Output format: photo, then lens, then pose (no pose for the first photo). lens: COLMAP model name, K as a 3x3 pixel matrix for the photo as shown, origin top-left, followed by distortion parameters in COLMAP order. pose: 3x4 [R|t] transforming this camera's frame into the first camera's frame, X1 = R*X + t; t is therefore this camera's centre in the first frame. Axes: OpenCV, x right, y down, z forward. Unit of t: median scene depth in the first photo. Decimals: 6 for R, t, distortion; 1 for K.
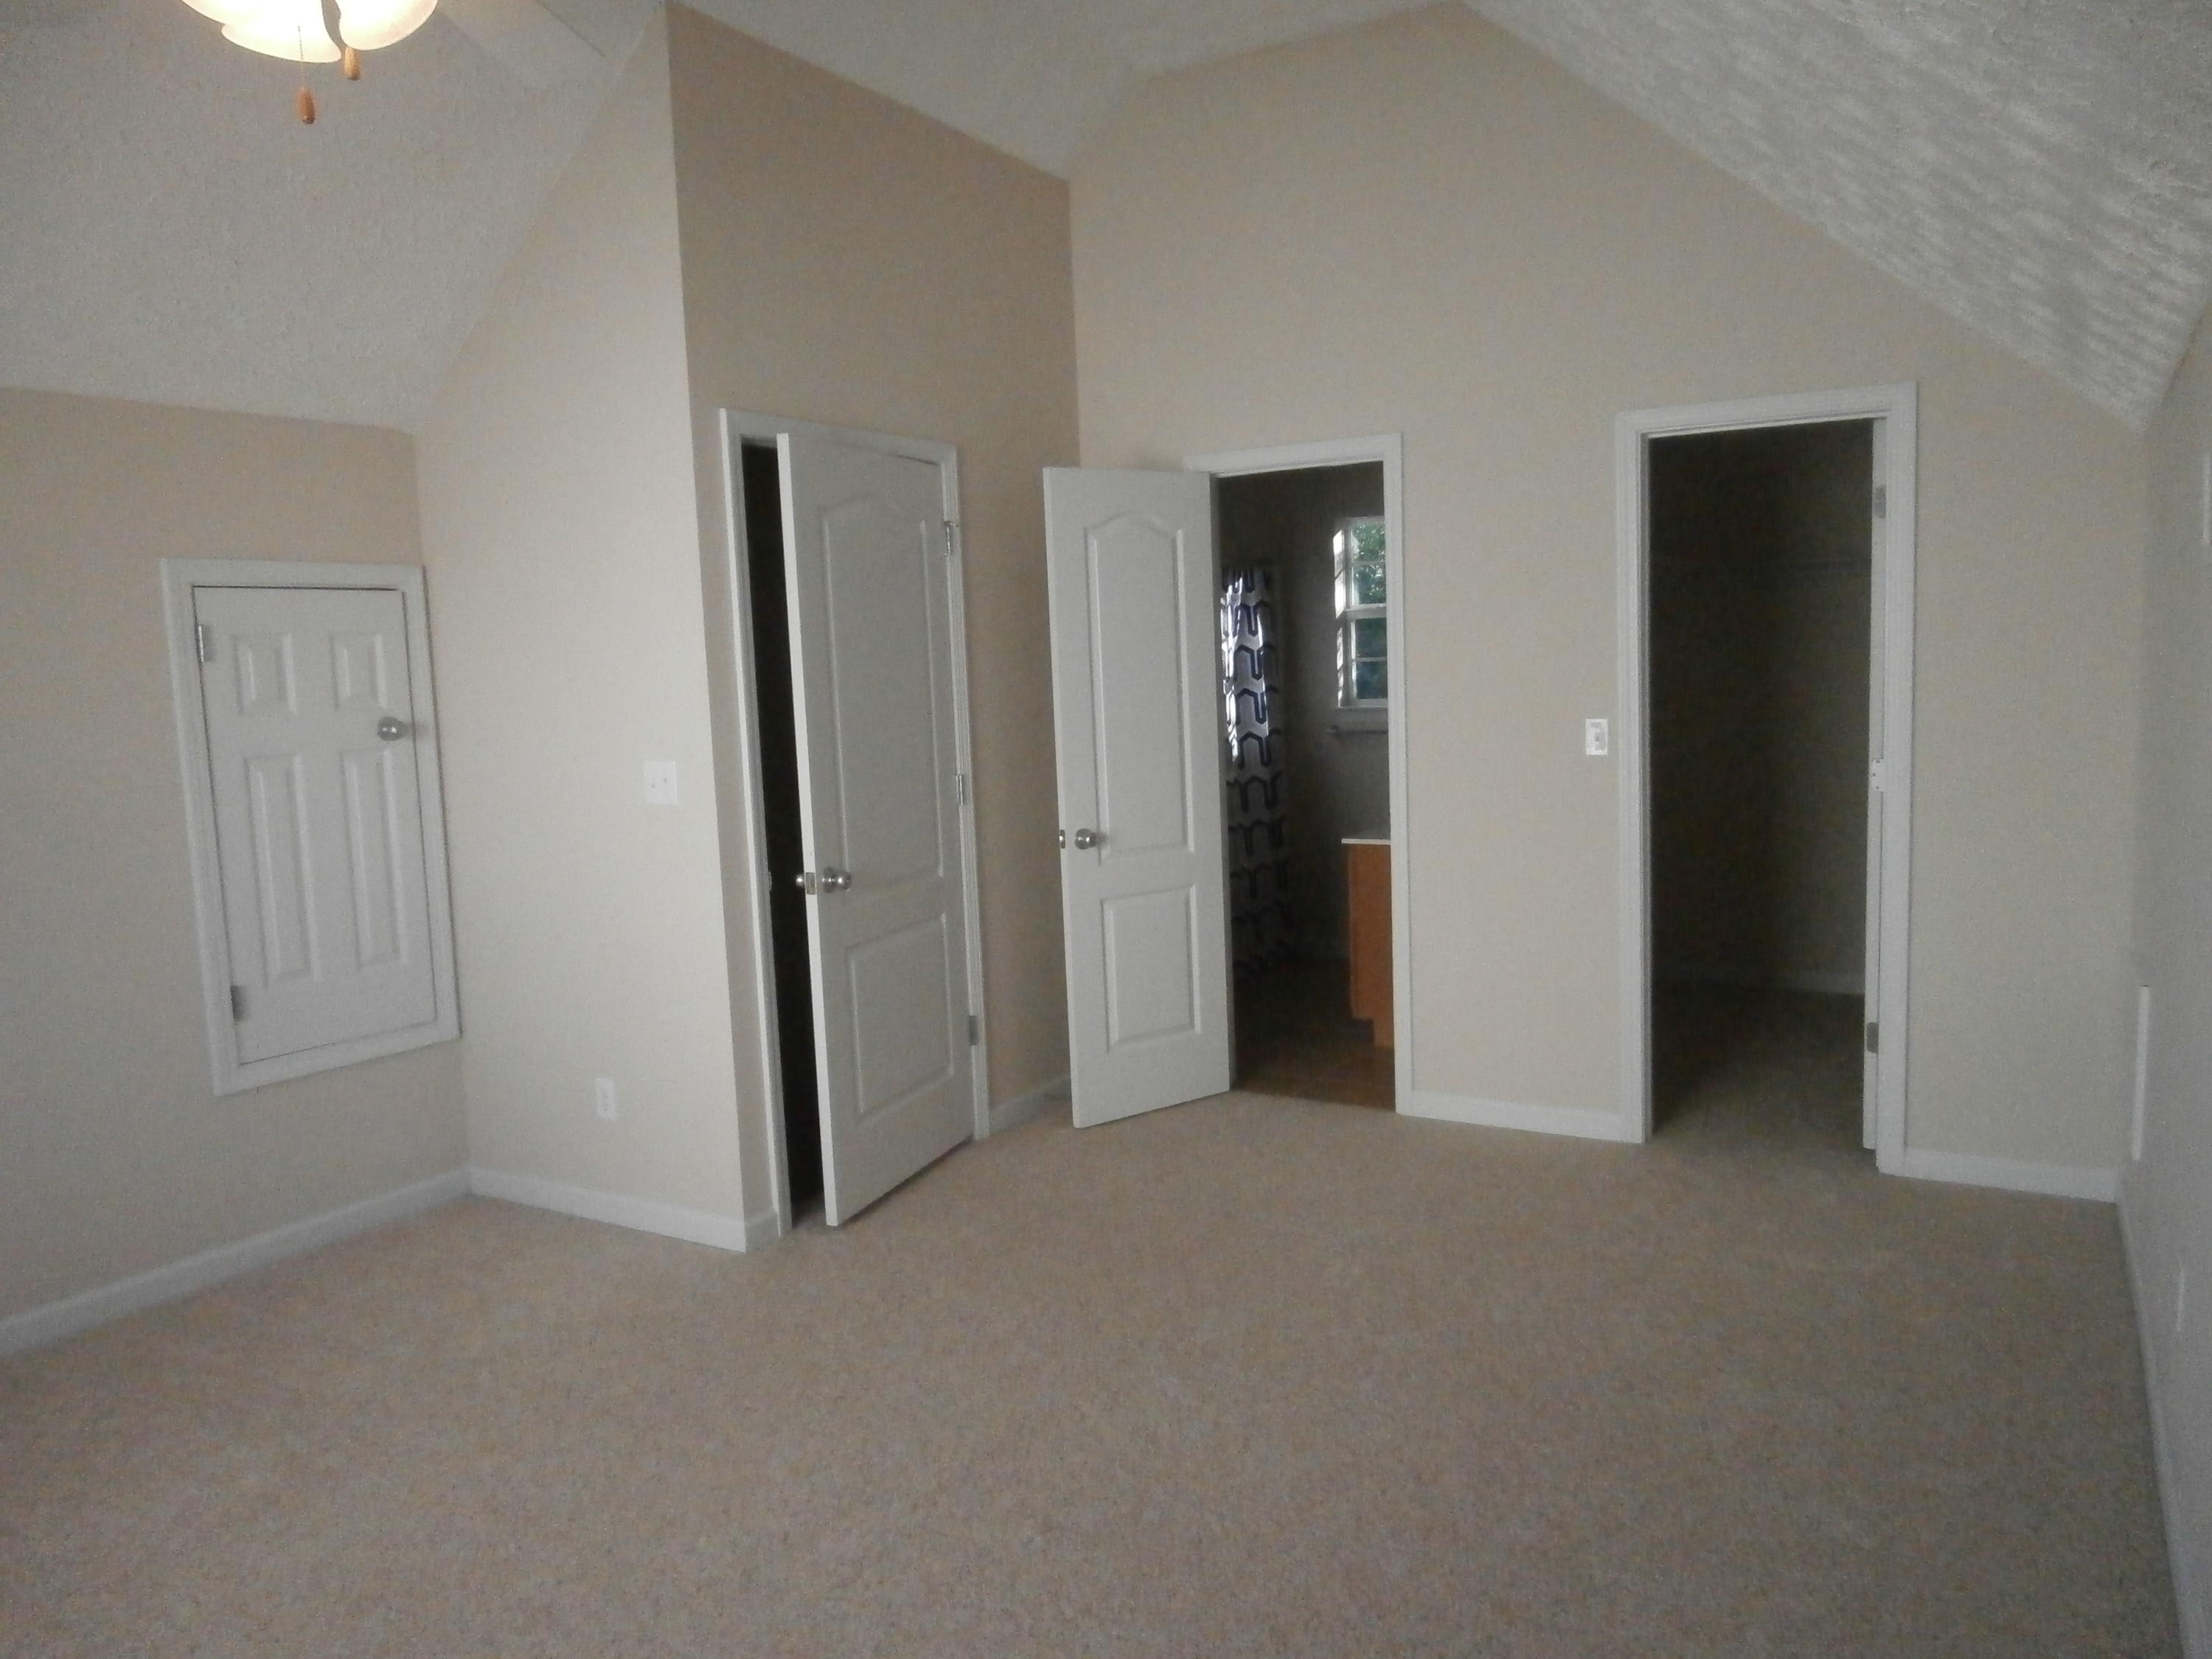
lens RADIAL K [[1546.9, 0, 1106.0], [0, 1546.9, 829.5], [0, 0, 1]] dist [-0.012043, 0.000054]
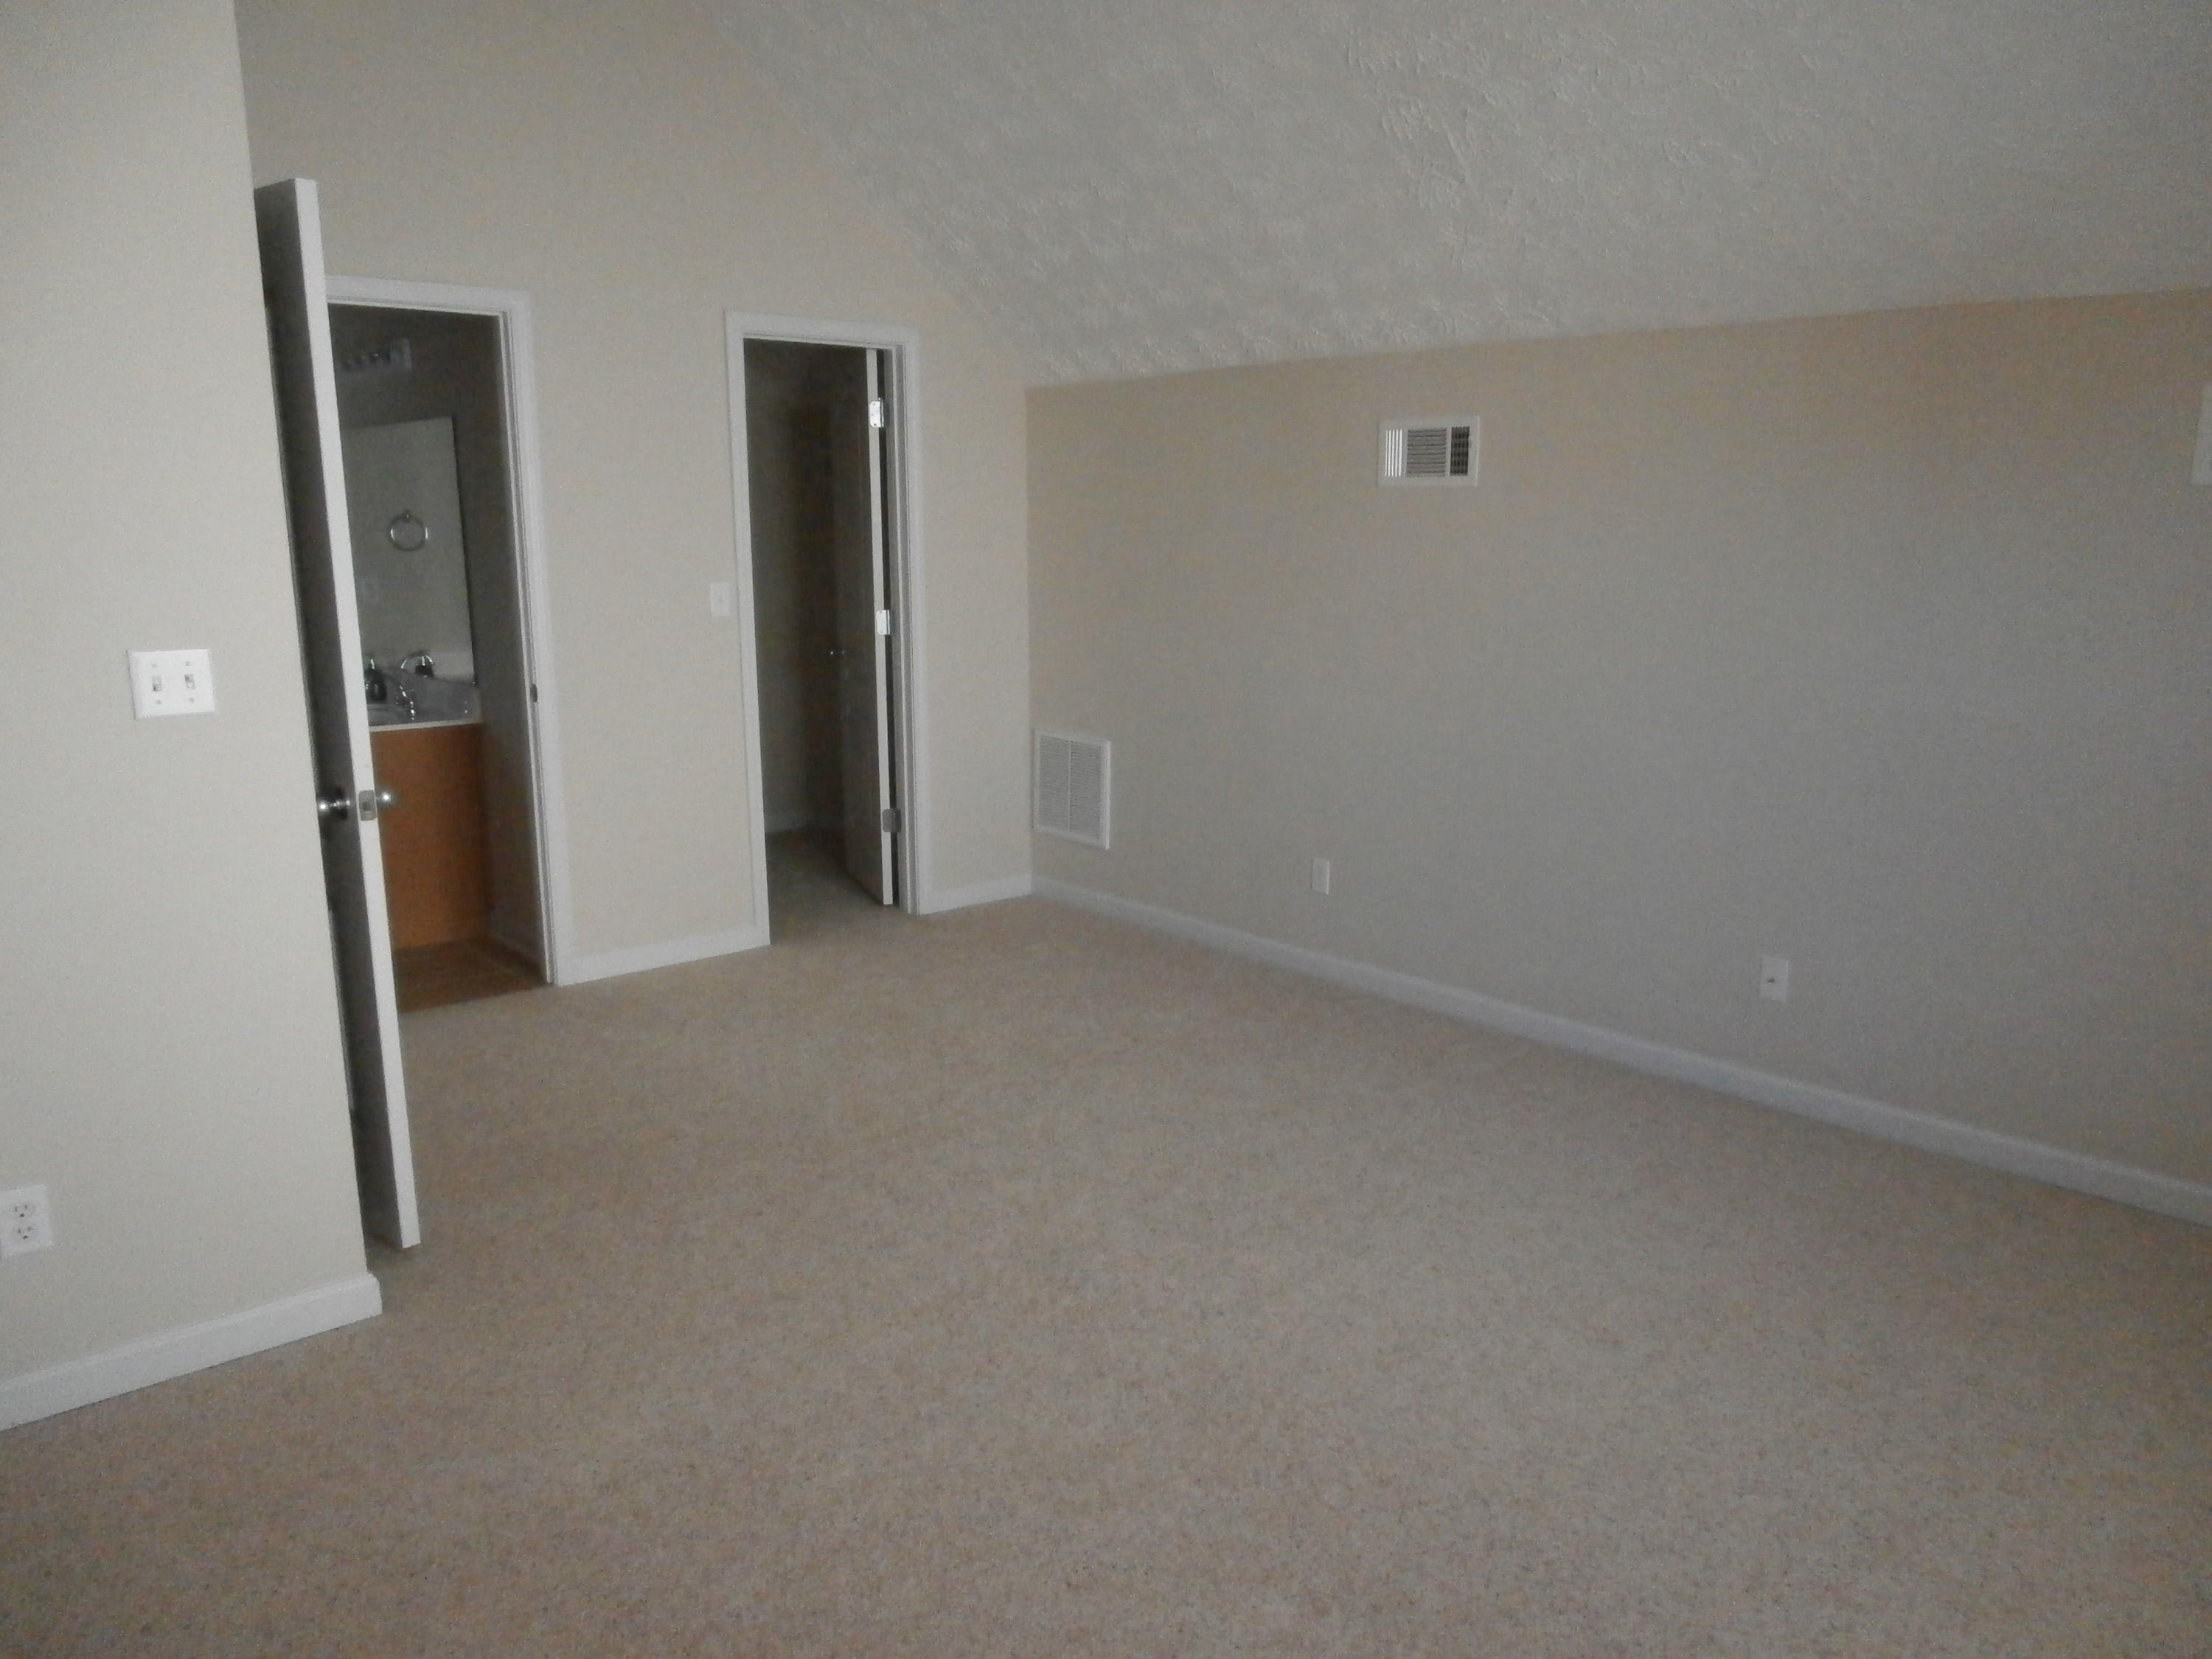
lens RADIAL K [[1546.9, 0, 1106.0], [0, 1546.9, 829.5], [0, 0, 1]] dist [-0.012043, 0.000054]
pose [[0.323880, -0.151216, 0.933935, -0.692648], [0.084538, 0.987821, 0.130624, -0.019129], [-0.942314, 0.036646, 0.332719, 0.374704]]
